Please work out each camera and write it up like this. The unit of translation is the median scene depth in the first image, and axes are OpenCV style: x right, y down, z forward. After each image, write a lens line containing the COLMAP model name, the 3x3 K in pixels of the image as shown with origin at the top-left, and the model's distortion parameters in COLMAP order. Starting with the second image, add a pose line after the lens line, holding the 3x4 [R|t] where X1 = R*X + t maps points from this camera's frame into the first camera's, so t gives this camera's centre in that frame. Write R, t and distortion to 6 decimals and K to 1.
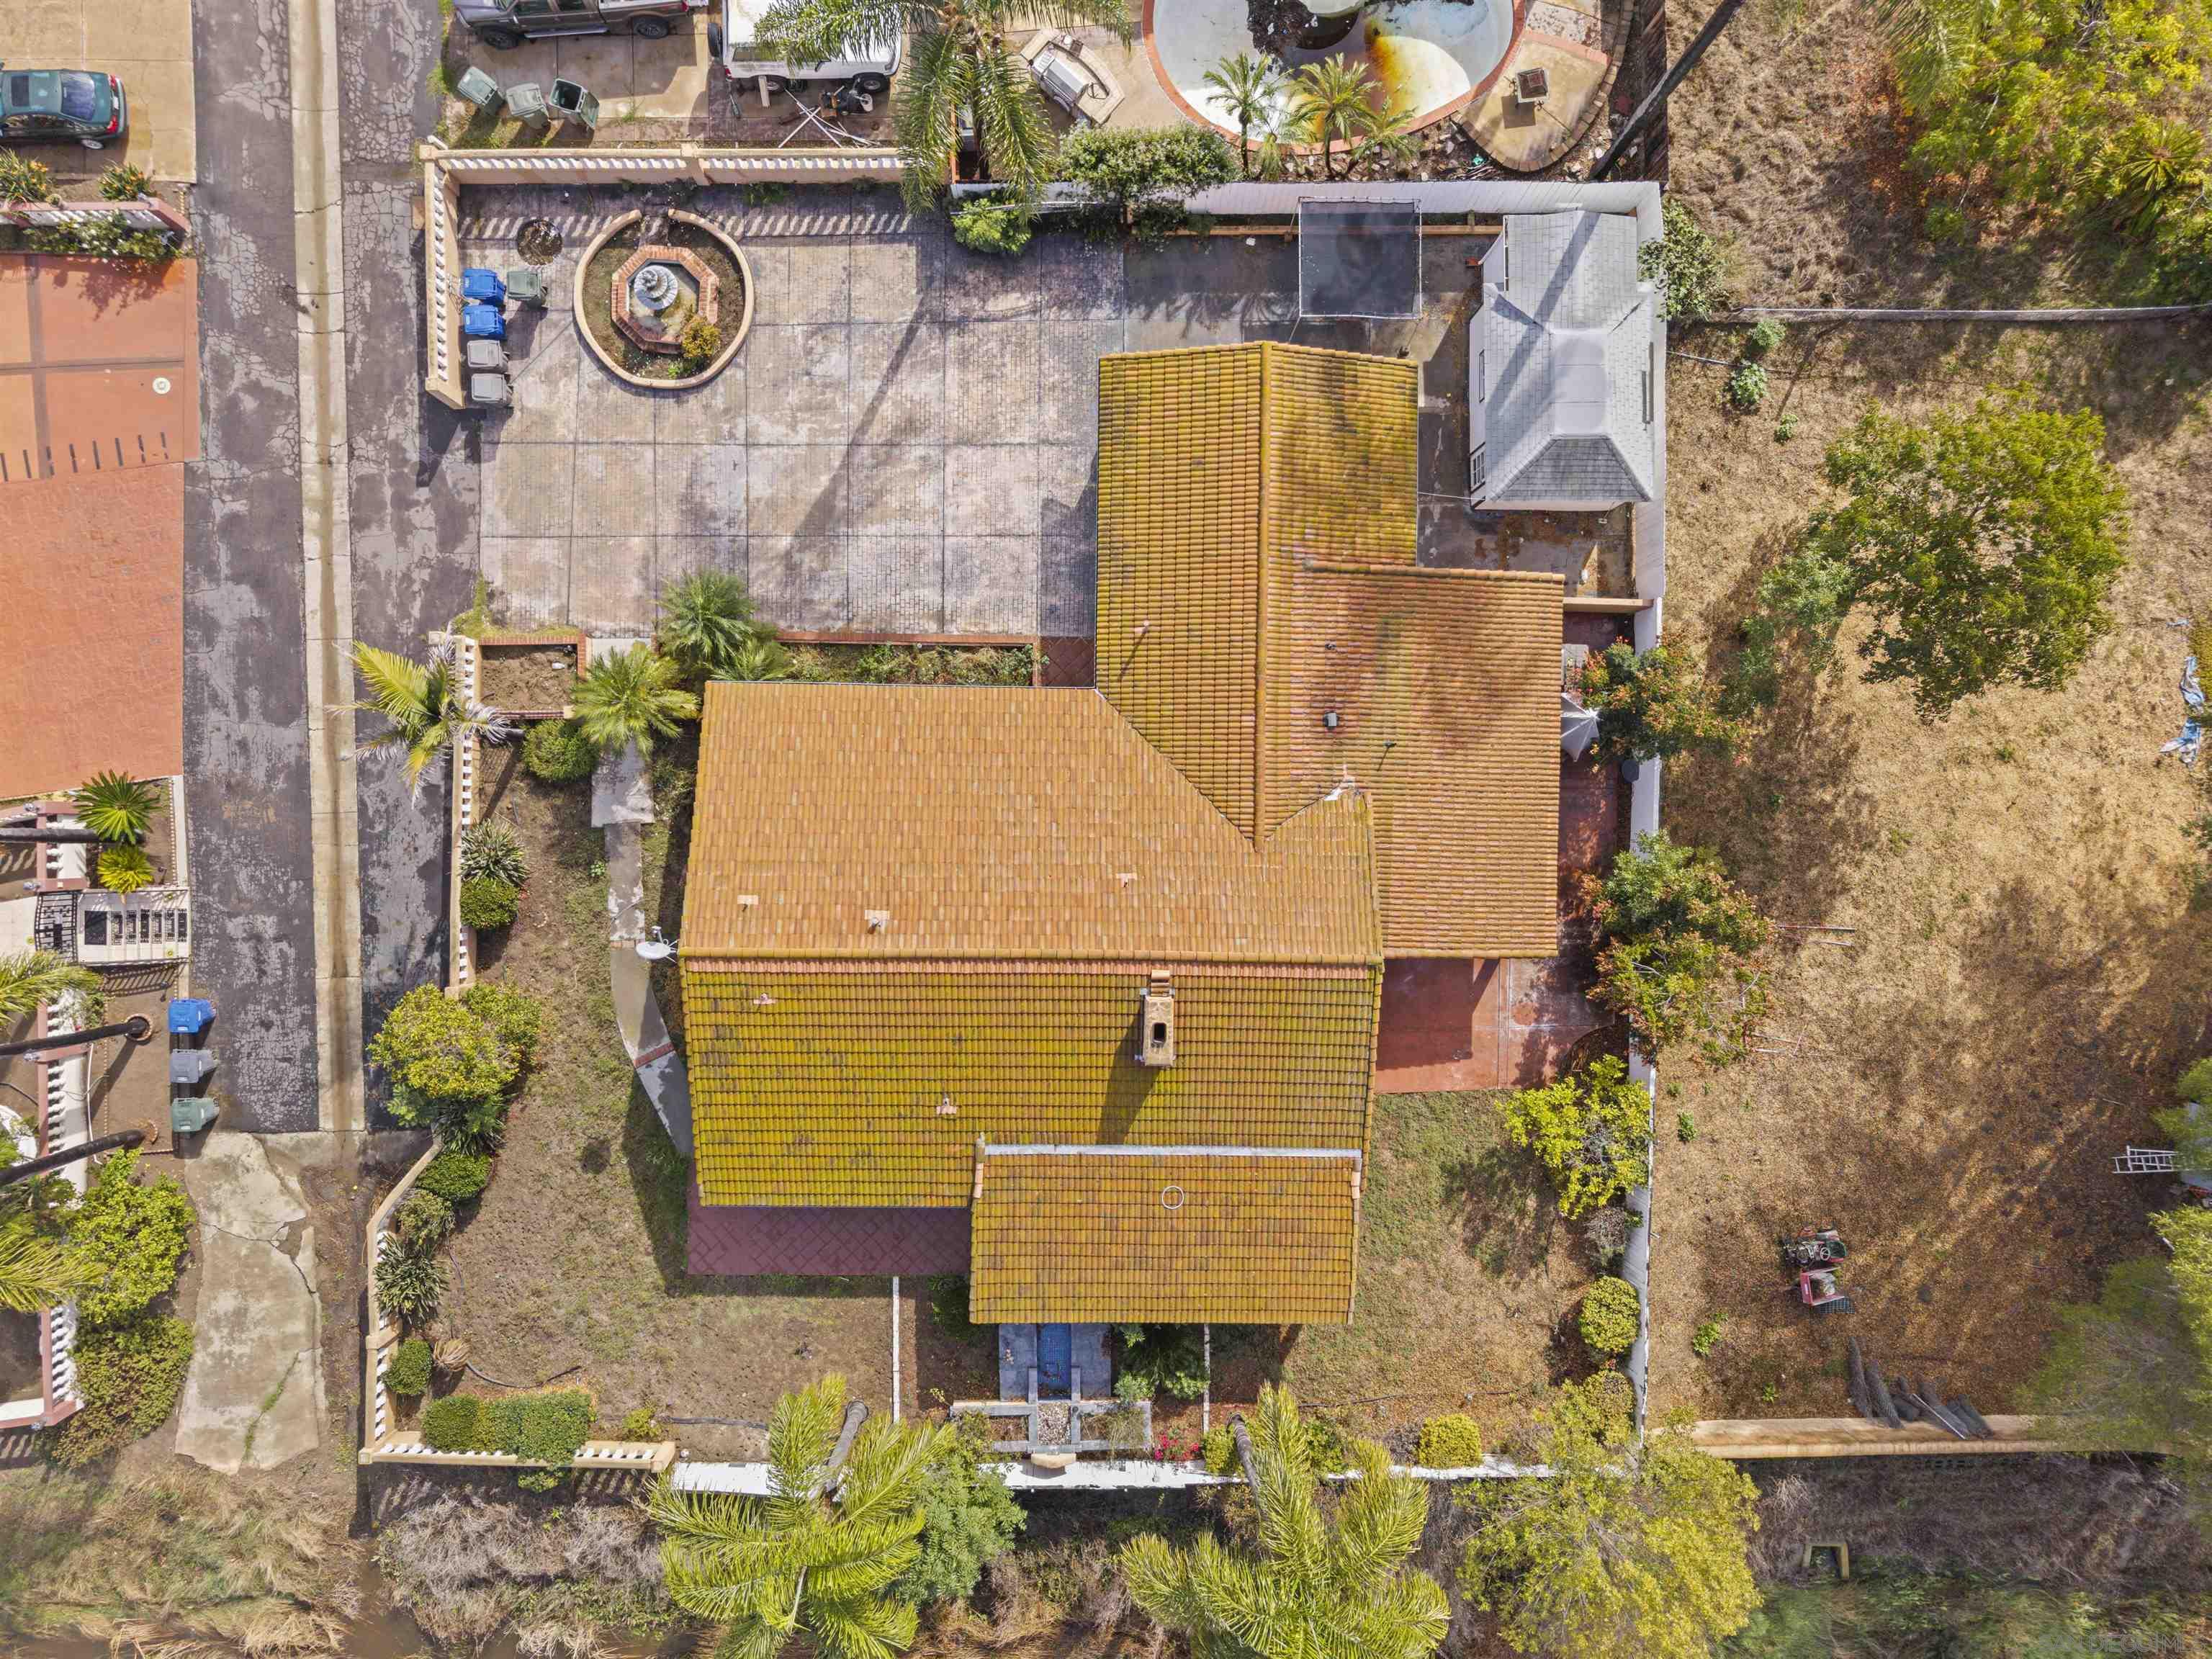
lens RADIAL K [[1498.7, 0, 1102.3], [0, 1498.7, 834.2], [0, 0, 1]] dist [0.028600, -0.007893]
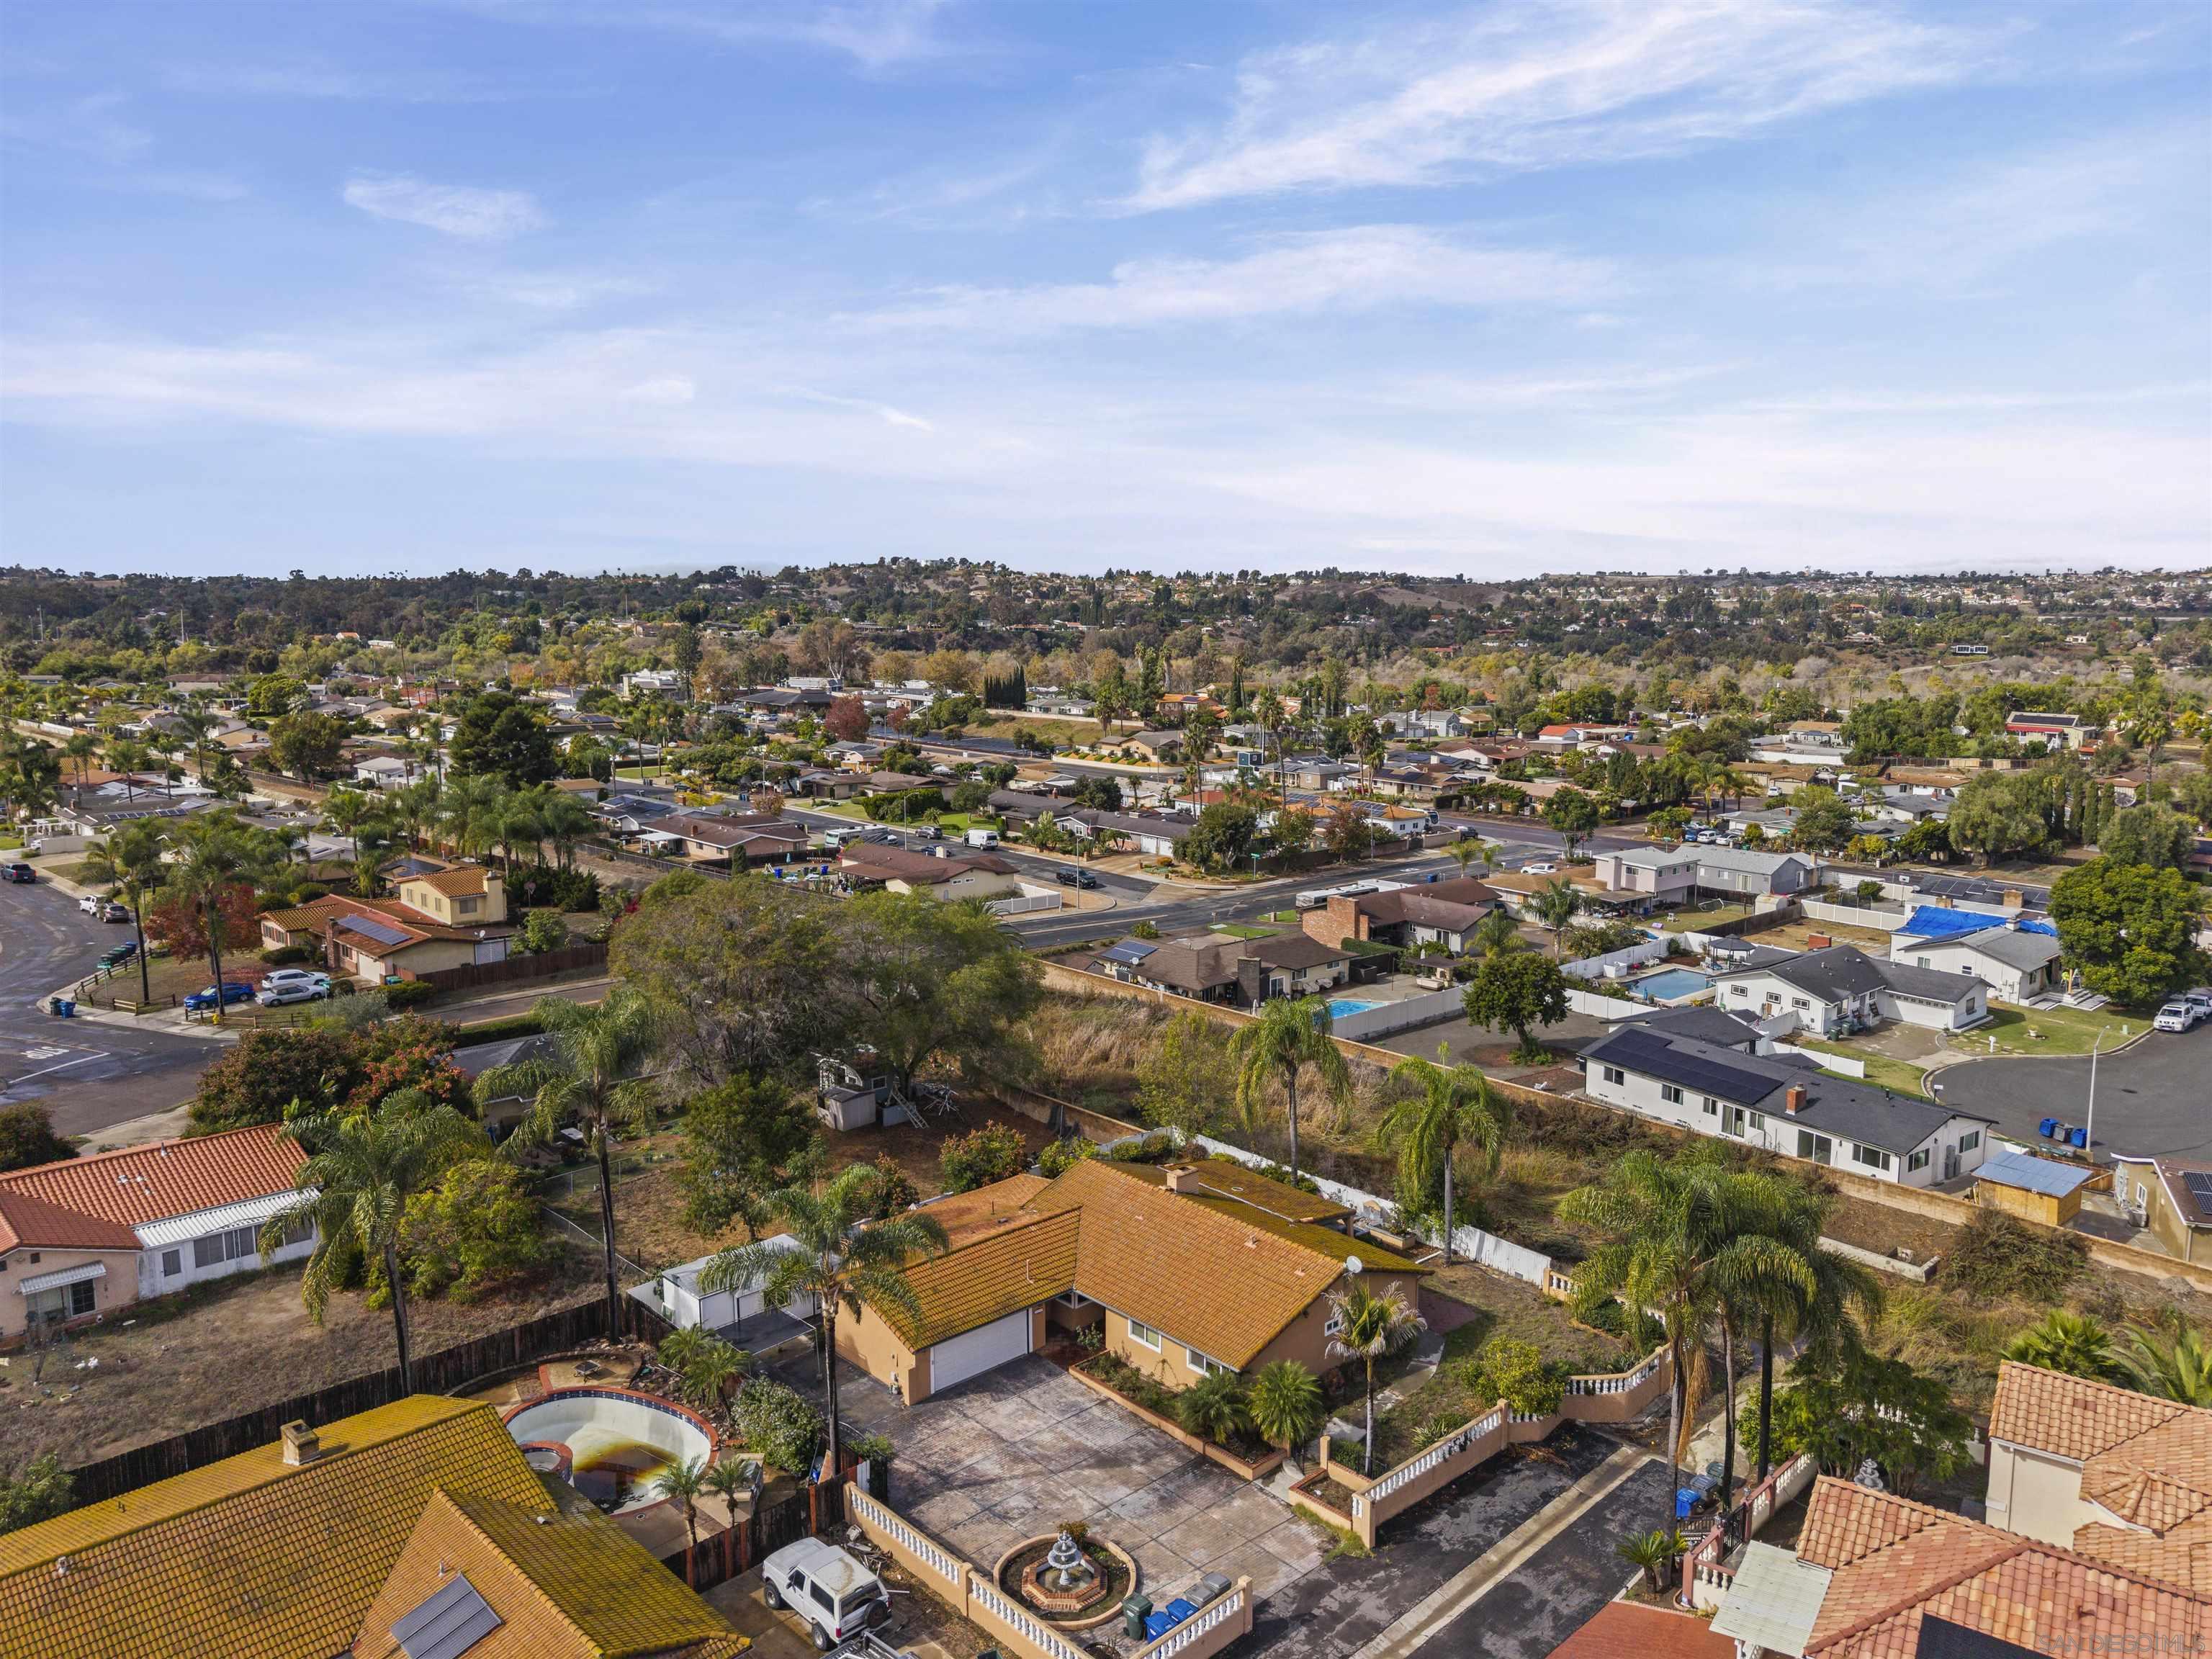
lens RADIAL K [[1577.2, 0, 1200.9], [0, 1577.2, 776.9], [0, 0, 1]] dist [-0.003402, -0.006517]
pose [[-0.727930, -0.100653, 0.678223, -1.186801], [0.685041, -0.065020, 0.725598, -1.179581], [-0.028936, 0.992795, 0.116282, 0.189993]]
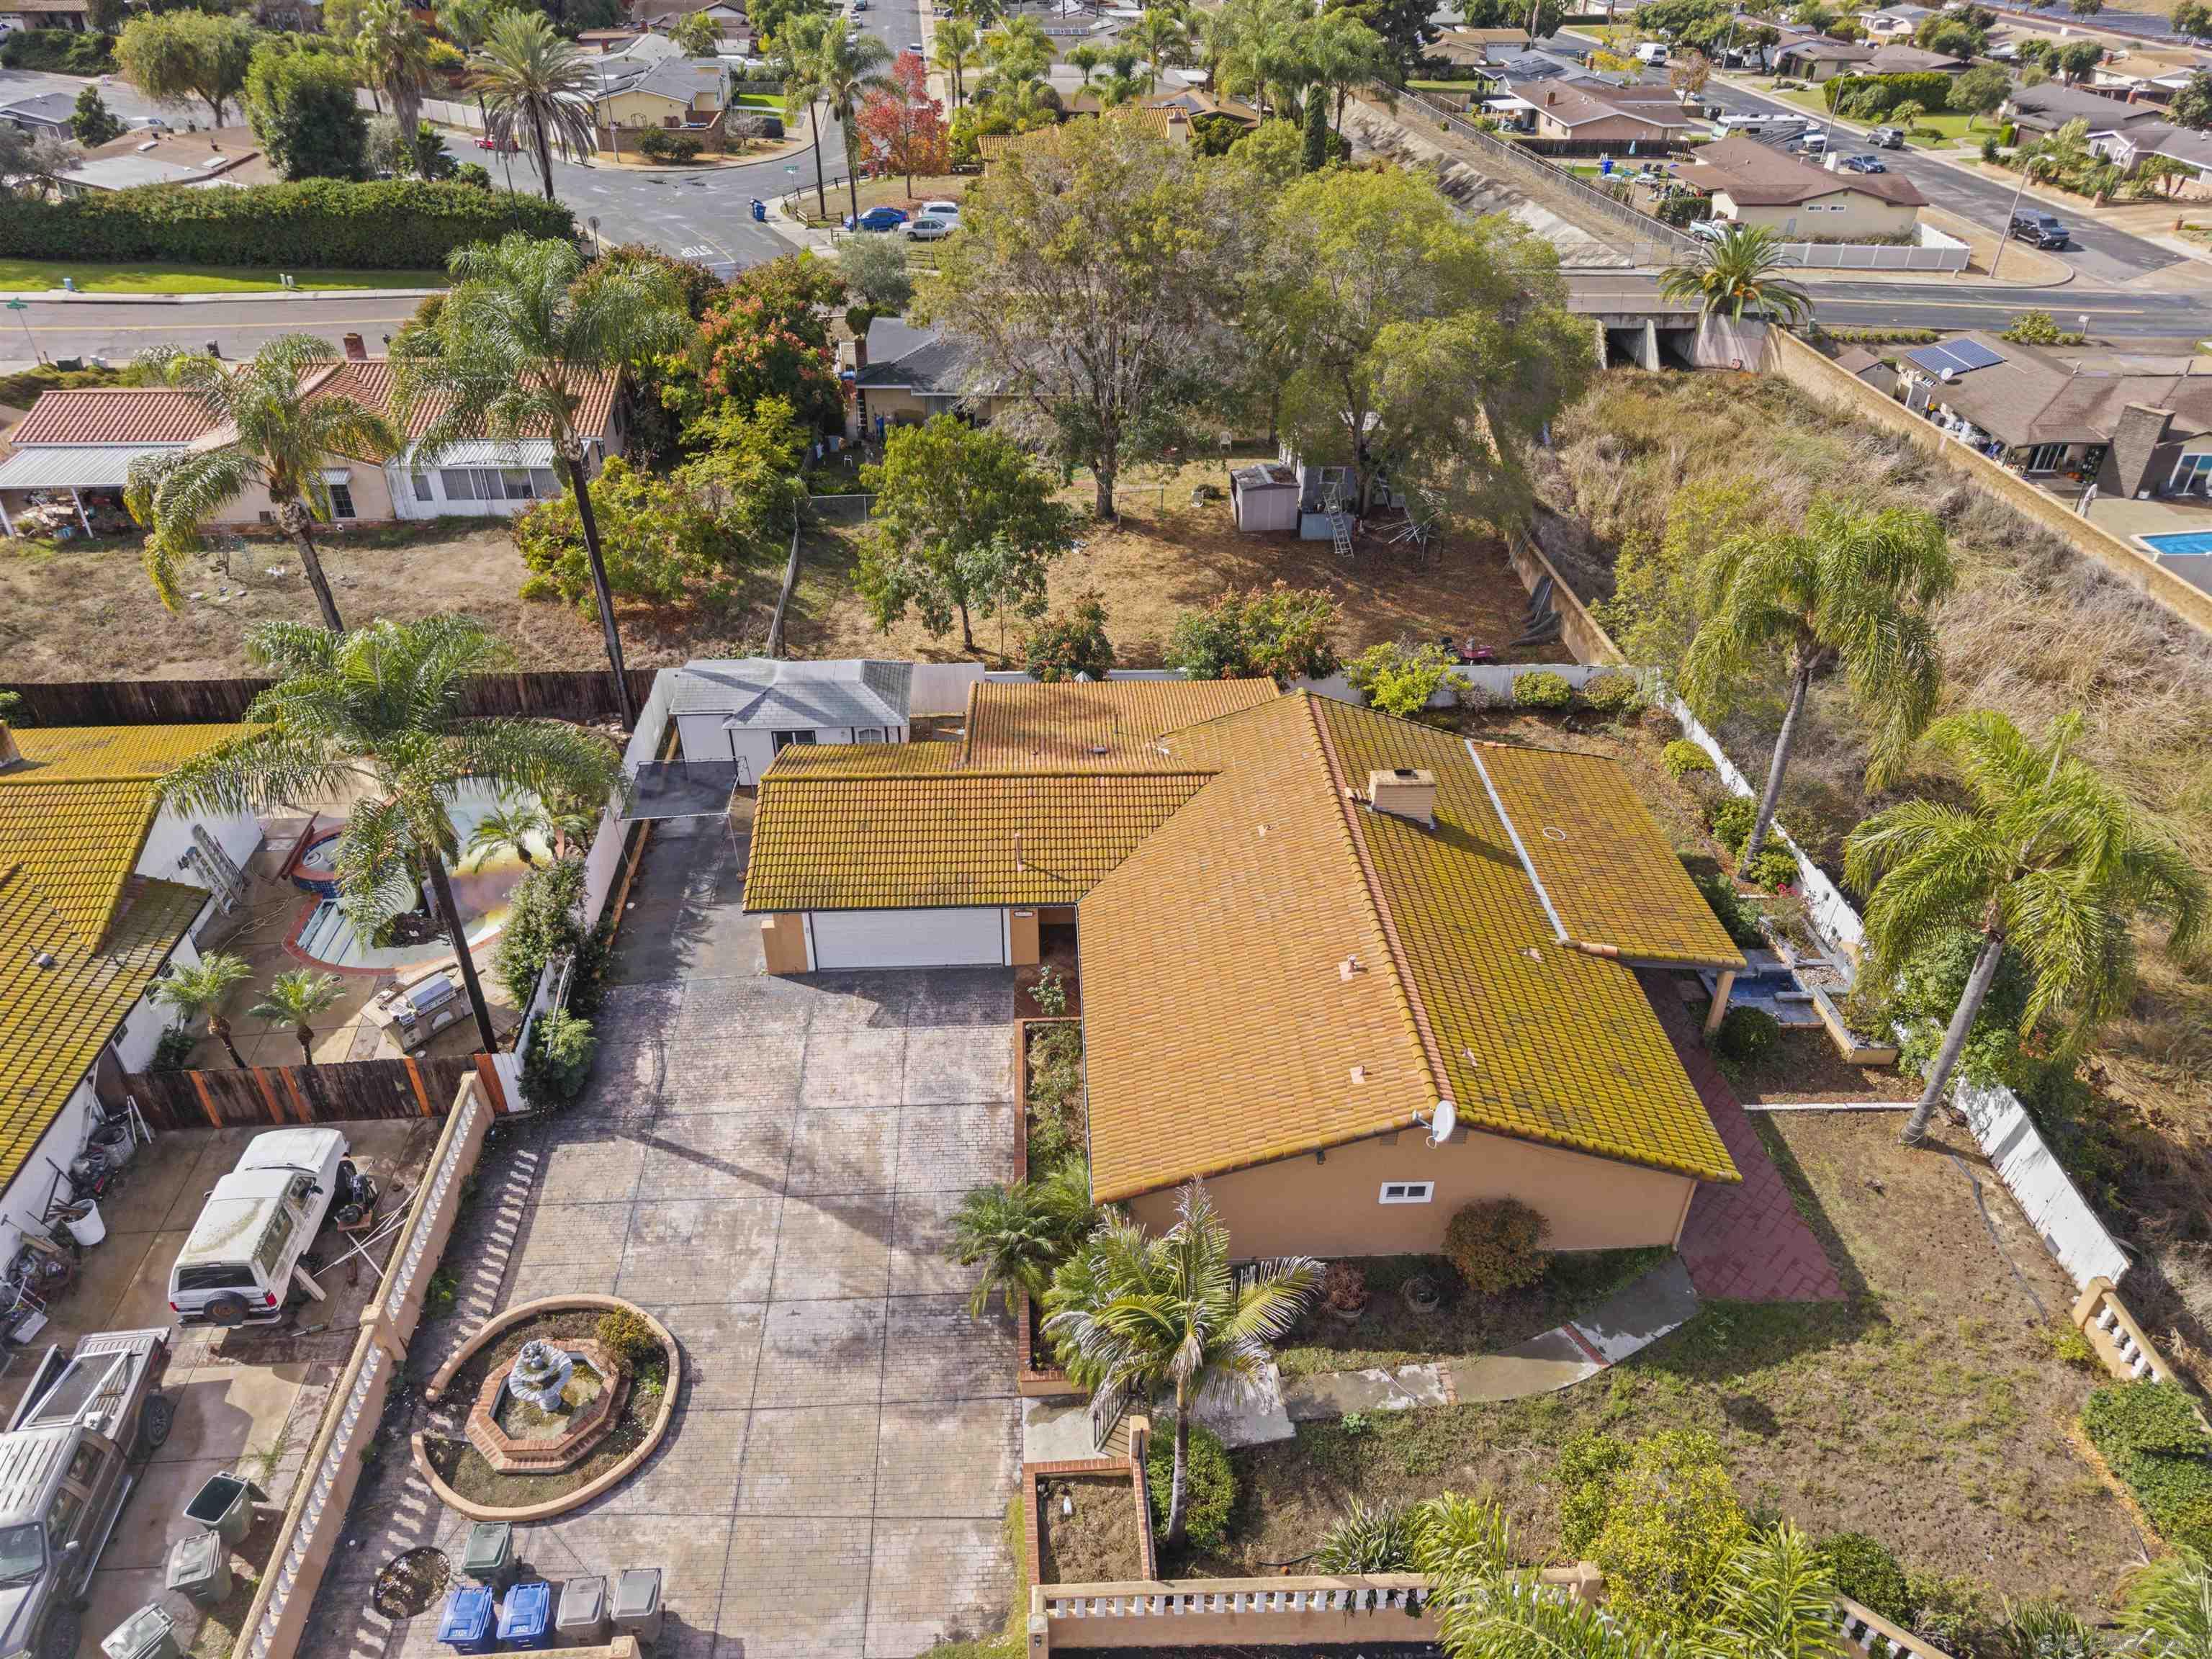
lens RADIAL K [[1498.7, 0, 1102.3], [0, 1498.7, 834.2], [0, 0, 1]] dist [0.028600, -0.007893]
pose [[-0.061355, -0.565148, 0.822705, -0.746709], [0.997994, -0.021864, 0.059409, -0.129641], [-0.015587, 0.824700, 0.565356, 0.367235]]
